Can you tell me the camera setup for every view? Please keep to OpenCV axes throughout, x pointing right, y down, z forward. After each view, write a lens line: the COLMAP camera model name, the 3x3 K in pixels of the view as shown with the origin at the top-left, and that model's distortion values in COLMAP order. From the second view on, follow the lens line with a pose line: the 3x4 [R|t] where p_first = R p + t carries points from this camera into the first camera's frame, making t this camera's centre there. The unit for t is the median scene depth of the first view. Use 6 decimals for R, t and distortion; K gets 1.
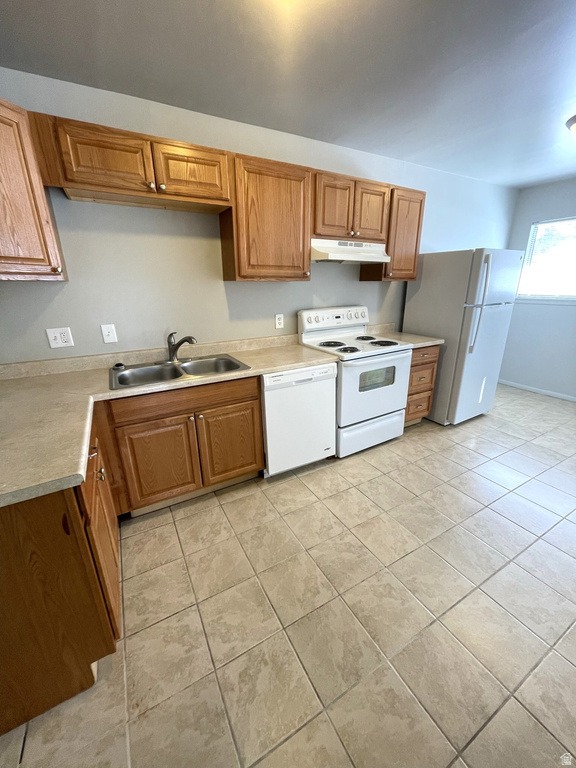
lens RADIAL K [[313.1, 0, 290.2], [0, 313.1, 381.3], [0, 0, 1]] dist [0.000258, 0.000052]
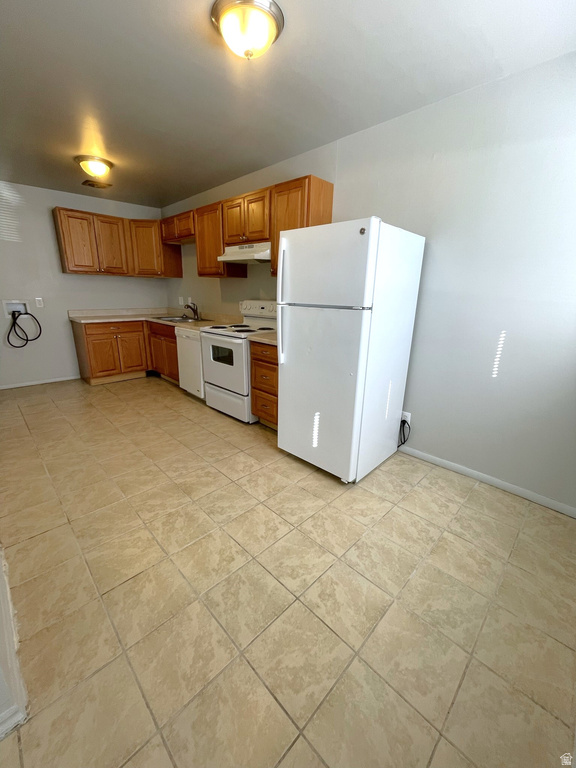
lens RADIAL K [[309.9, 0, 286.0], [0, 309.9, 377.9], [0, 0, 1]] dist [0.001863, 0.000011]
pose [[0.264845, 0.286612, -0.920712, 1.508833], [-0.314302, 0.928323, 0.198571, -0.249532], [0.911631, 0.236791, 0.335945, 0.851746]]
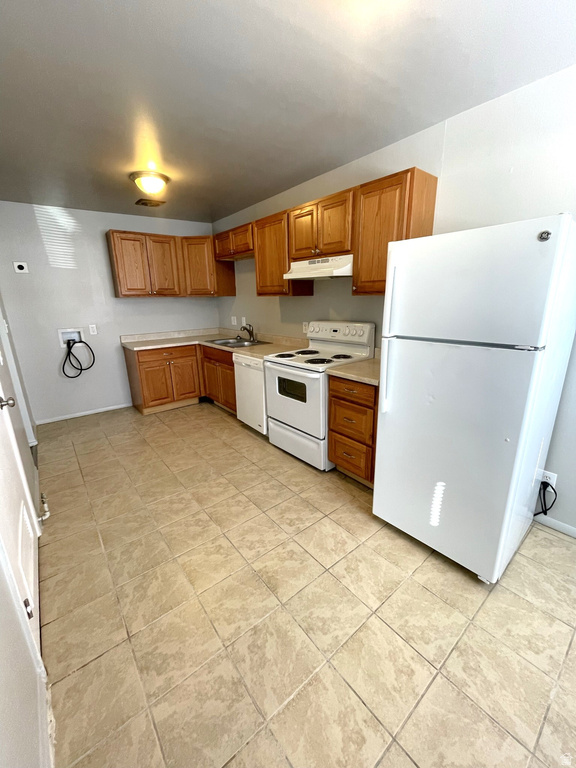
lens RADIAL K [[309.9, 0, 286.0], [0, 309.9, 377.9], [0, 0, 1]] dist [0.001863, 0.000011]
pose [[0.161634, 0.266501, -0.950185, 1.263676], [-0.279178, 0.935862, 0.214993, -0.264798], [0.946538, 0.230520, 0.225669, 0.750183]]
